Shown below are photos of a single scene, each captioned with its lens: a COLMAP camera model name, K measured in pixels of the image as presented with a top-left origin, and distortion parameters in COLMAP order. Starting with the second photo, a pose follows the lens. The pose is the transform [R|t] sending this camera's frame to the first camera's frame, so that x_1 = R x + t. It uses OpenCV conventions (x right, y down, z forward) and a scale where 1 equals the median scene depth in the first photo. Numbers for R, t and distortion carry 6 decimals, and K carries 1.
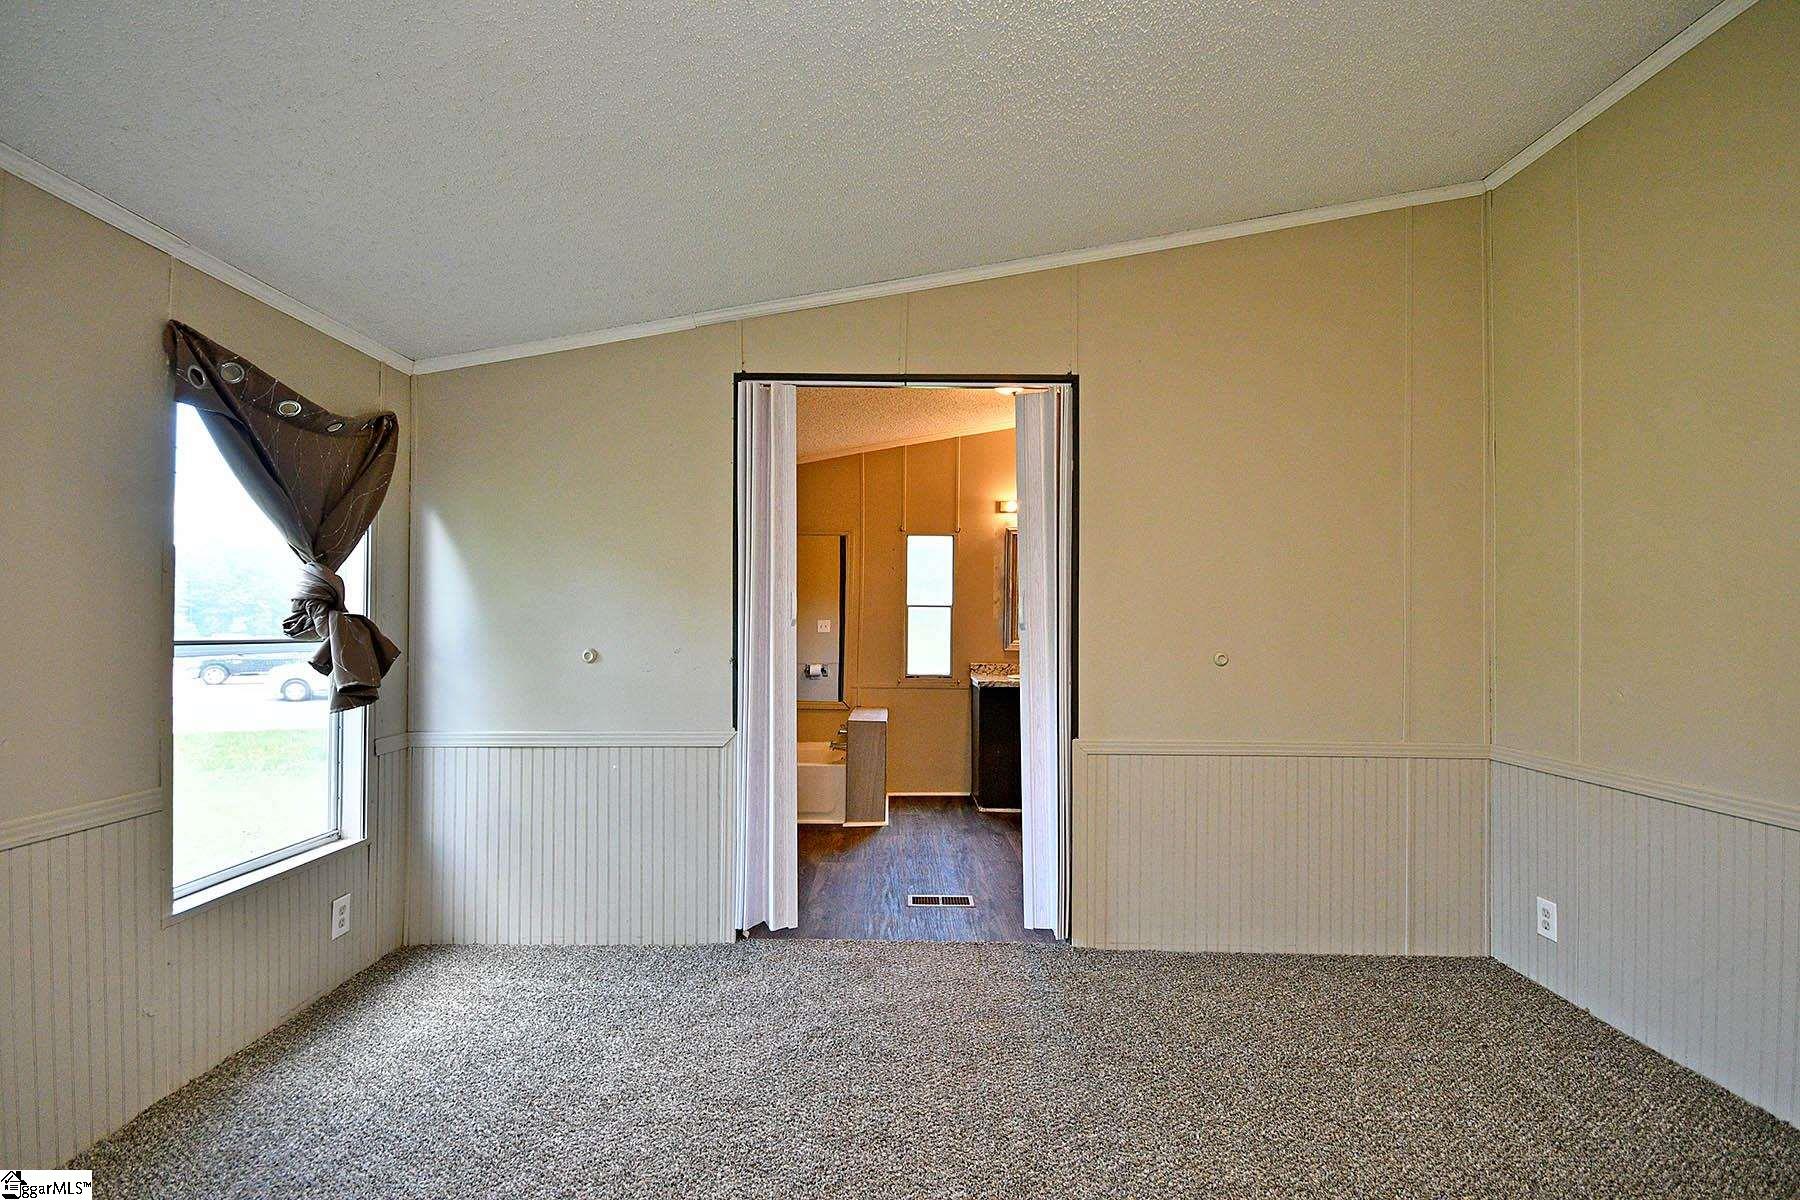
lens RADIAL K [[779.7, 0, 858.3], [0, 779.7, 607.8], [0, 0, 1]] dist [-0.002444, -0.000118]
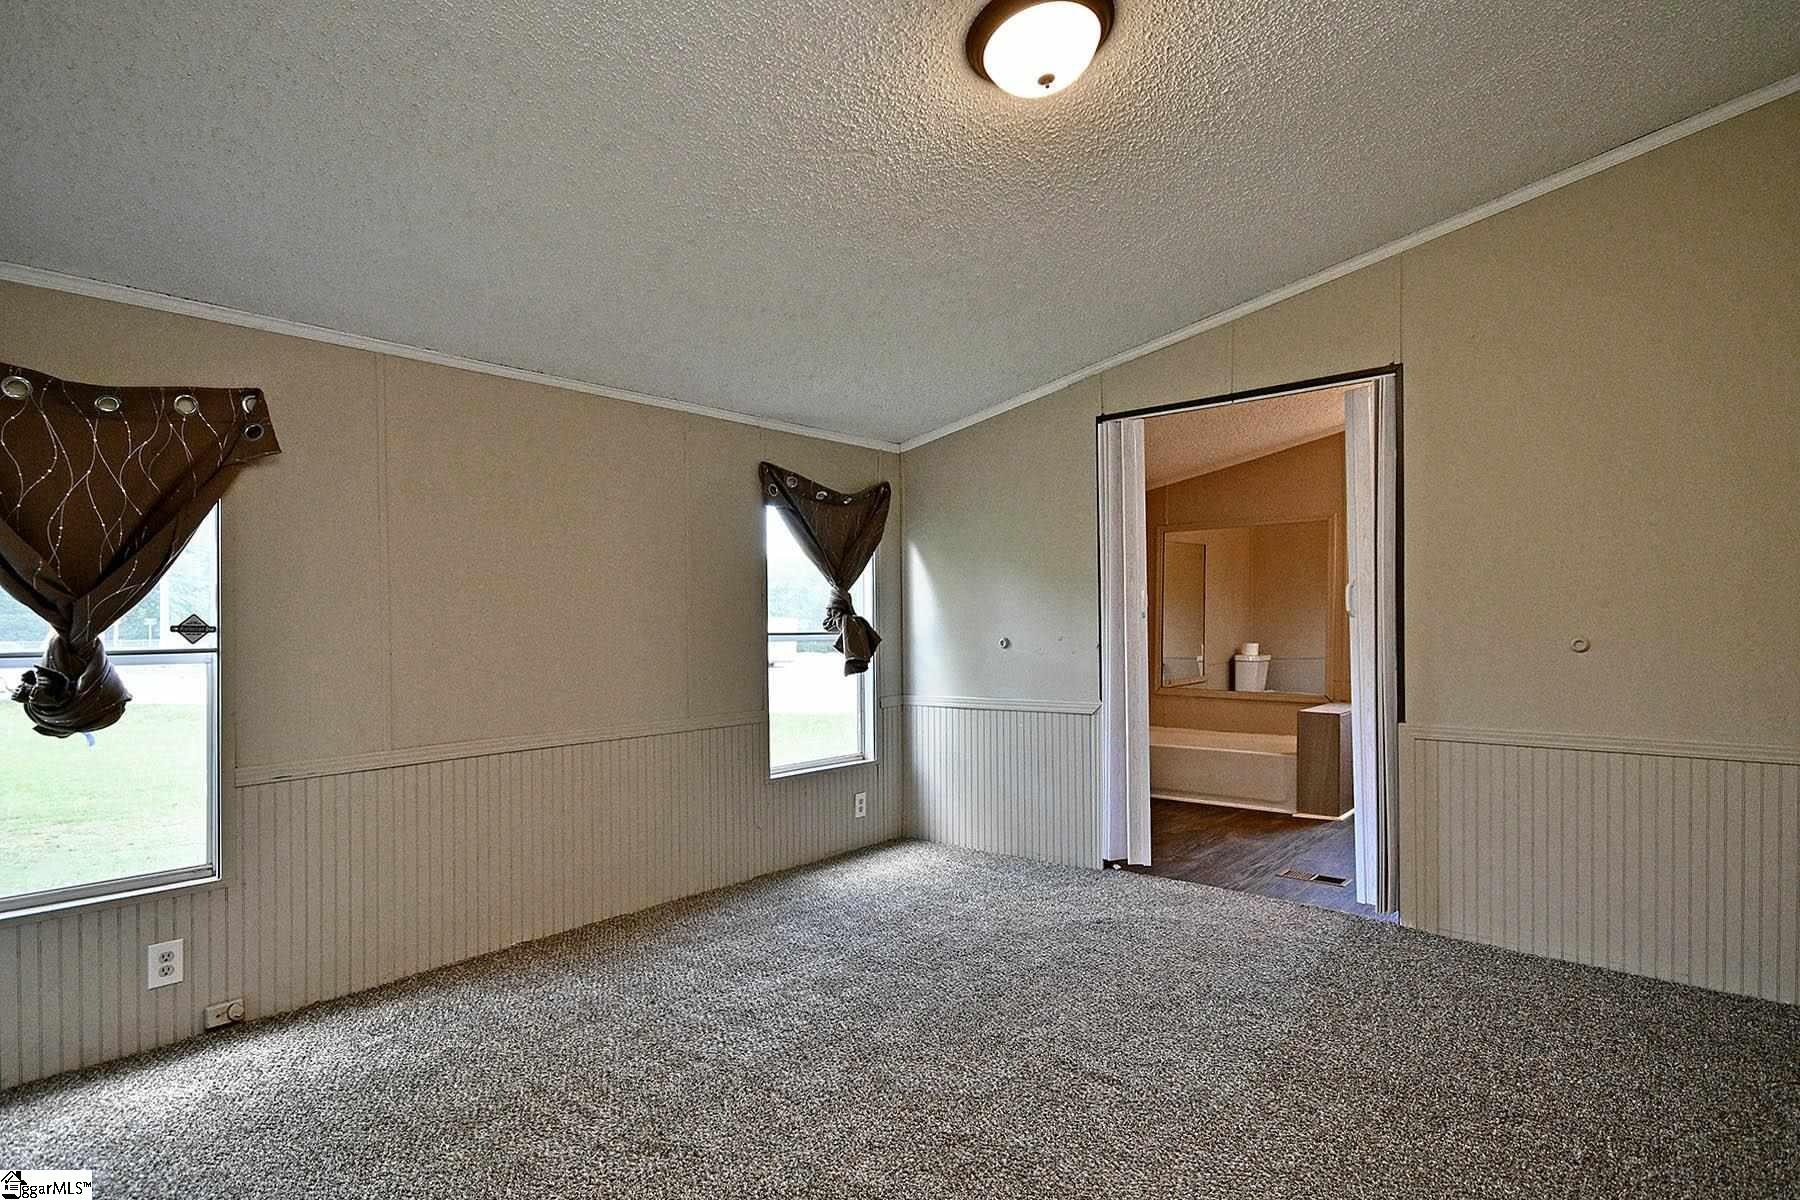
lens RADIAL K [[906.4, 0, 900.0], [0, 906.4, 600.0], [0, 0, 1]] dist [0.000141, 0.000087]
pose [[0.763703, -0.031801, -0.644785, 0.605357], [0.032406, 0.999415, -0.010909, -0.002210], [0.644754, -0.012564, 0.764287, -0.362389]]
